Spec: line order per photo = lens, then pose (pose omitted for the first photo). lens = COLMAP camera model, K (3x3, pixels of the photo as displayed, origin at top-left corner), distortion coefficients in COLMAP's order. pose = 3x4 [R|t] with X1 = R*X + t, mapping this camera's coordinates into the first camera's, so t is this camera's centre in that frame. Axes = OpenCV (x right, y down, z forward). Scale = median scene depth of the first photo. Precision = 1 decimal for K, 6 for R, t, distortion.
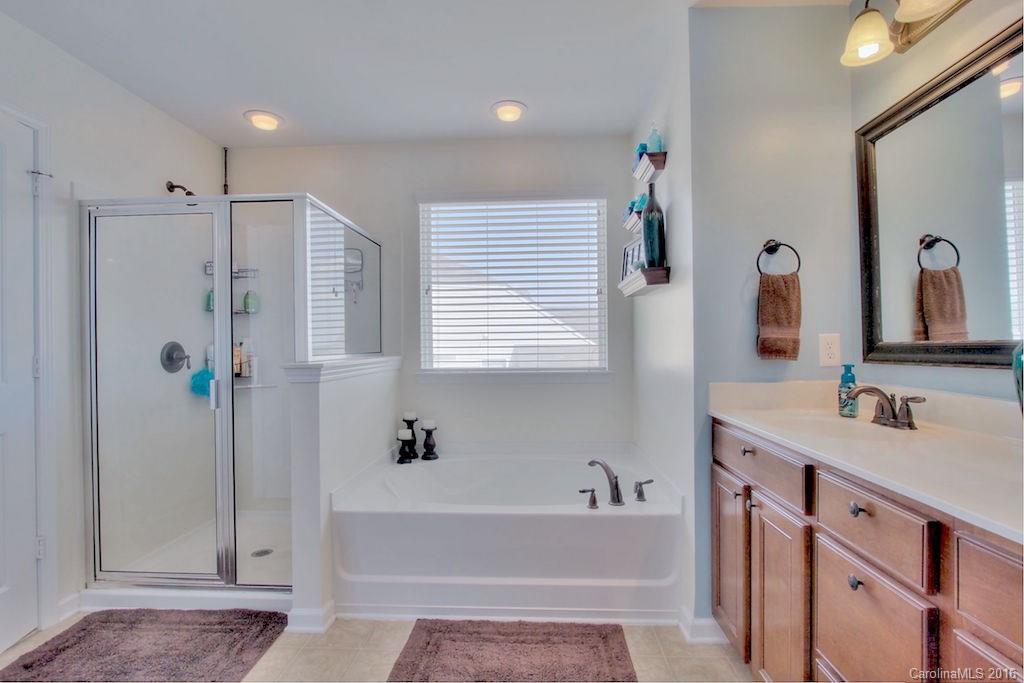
lens RADIAL K [[475.3, 0, 515.8], [0, 475.3, 346.8], [0, 0, 1]] dist [-0.016139, 0.001452]
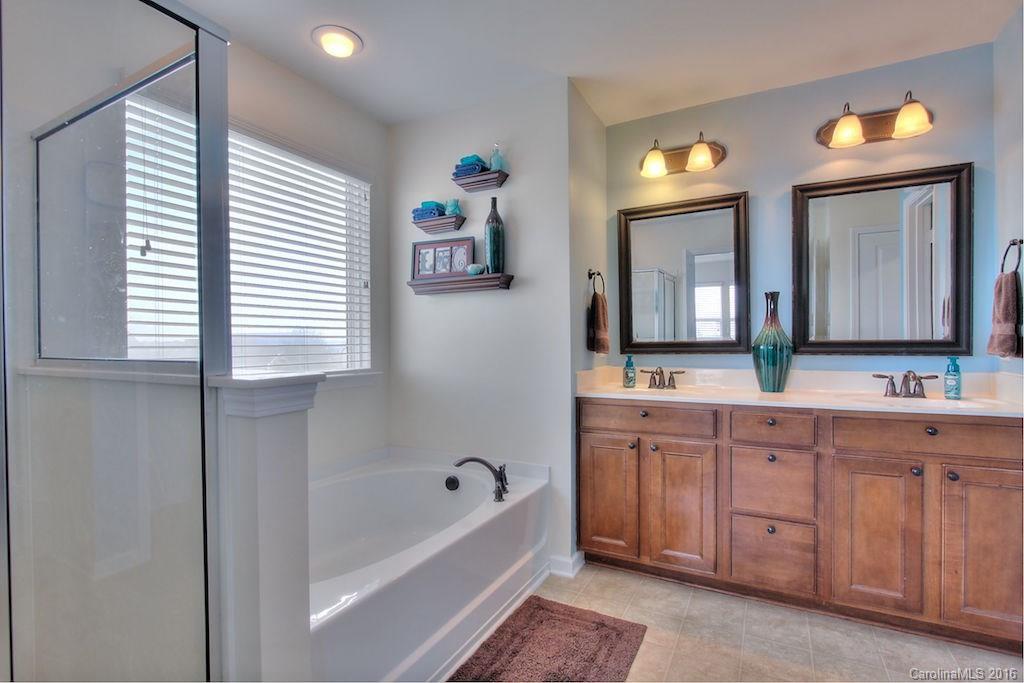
lens RADIAL K [[475.3, 0, 515.8], [0, 475.3, 346.8], [0, 0, 1]] dist [-0.016139, 0.001452]
pose [[0.432059, -0.001212, 0.901845, -0.835677], [0.004954, 0.999987, -0.001029, 0.008882], [-0.901832, 0.004913, 0.432060, 0.580444]]
